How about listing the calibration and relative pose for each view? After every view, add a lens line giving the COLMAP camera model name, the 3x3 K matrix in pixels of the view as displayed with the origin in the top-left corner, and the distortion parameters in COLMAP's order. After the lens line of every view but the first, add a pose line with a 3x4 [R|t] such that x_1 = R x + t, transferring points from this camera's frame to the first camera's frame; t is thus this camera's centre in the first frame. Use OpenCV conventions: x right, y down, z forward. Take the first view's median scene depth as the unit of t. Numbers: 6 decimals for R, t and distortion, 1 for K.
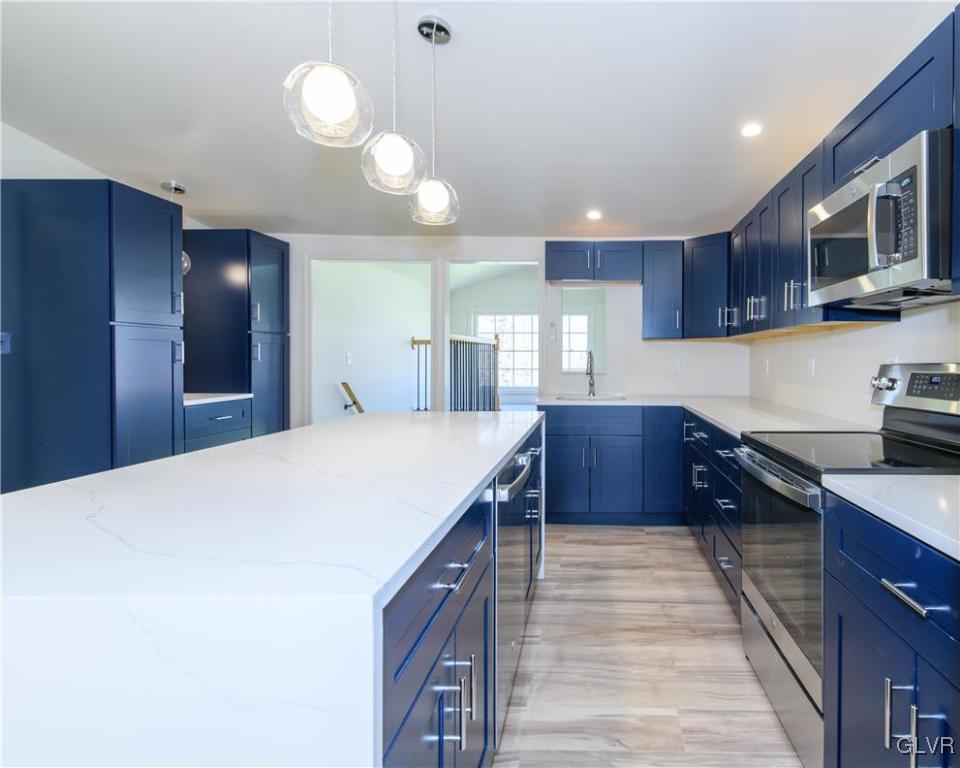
lens RADIAL K [[503.6, 0, 604.0], [0, 503.6, 362.8], [0, 0, 1]] dist [0.000708, 0.000000]
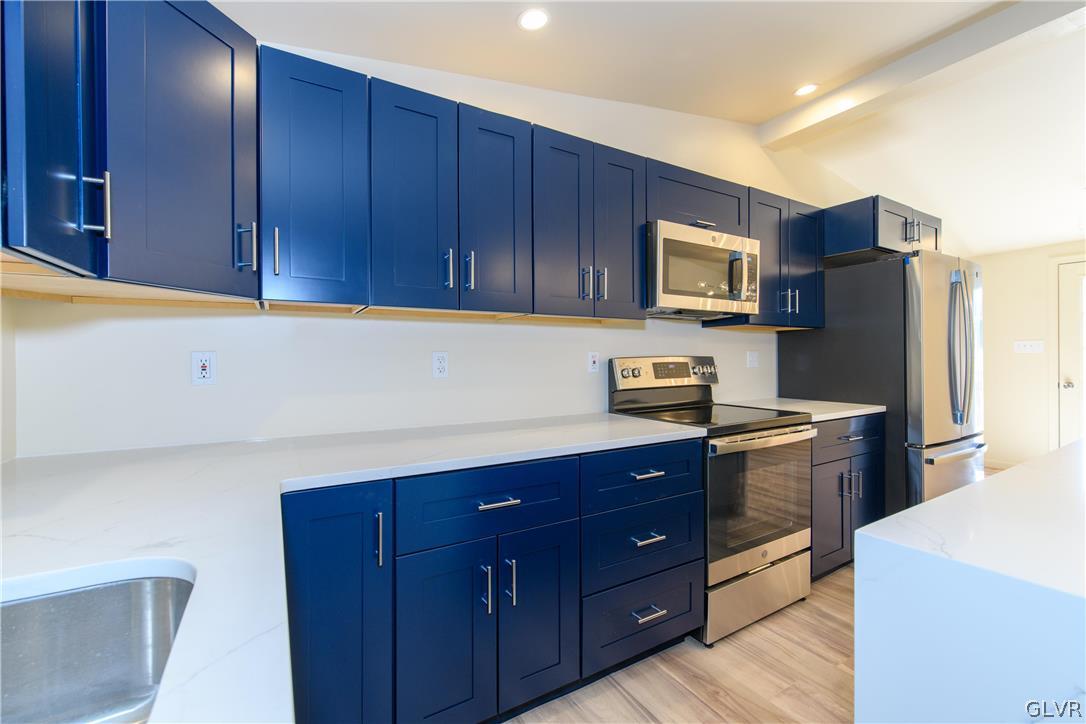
lens RADIAL K [[462.7, 0, 546.2], [0, 462.7, 357.0], [0, 0, 1]] dist [0.001960, 0.000268]
pose [[-0.505808, -0.005019, 0.862631, -0.245588], [0.005990, 0.999939, 0.009331, -0.007956], [-0.862625, 0.009887, -0.505747, 1.228415]]
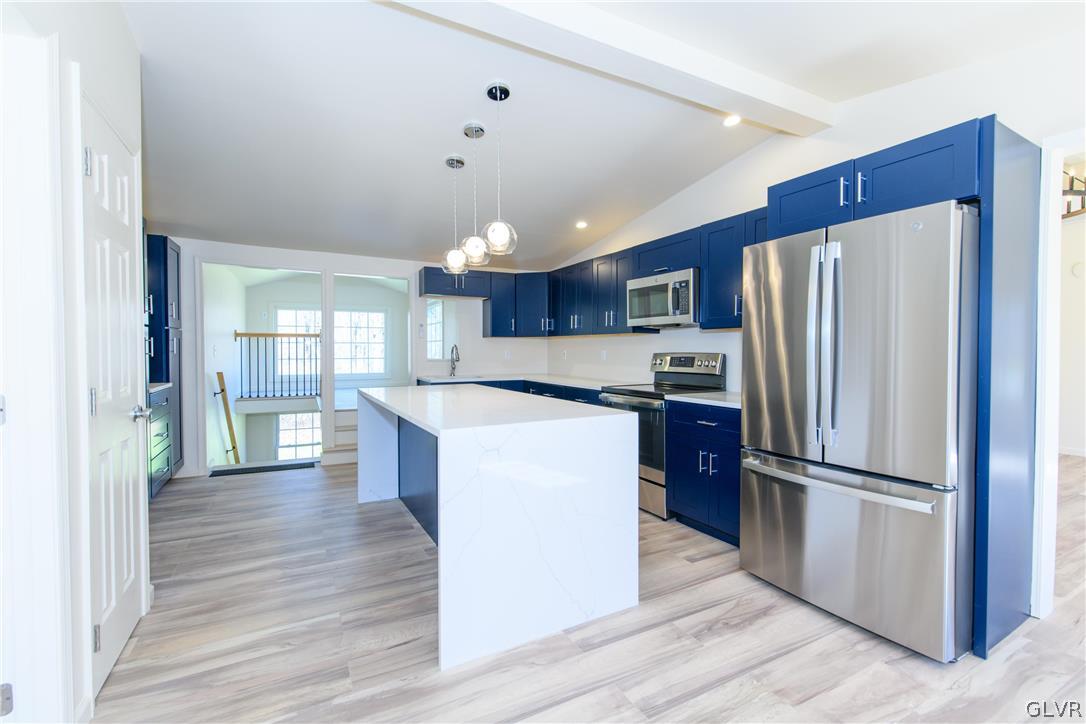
lens RADIAL K [[462.8, 0, 543.9], [0, 462.8, 358.2], [0, 0, 1]] dist [-0.000939, -0.000023]
pose [[0.879700, -0.012684, 0.475361, -0.585410], [0.005516, 0.999849, 0.016470, -0.007898], [-0.475498, -0.011866, 0.879637, -0.383871]]
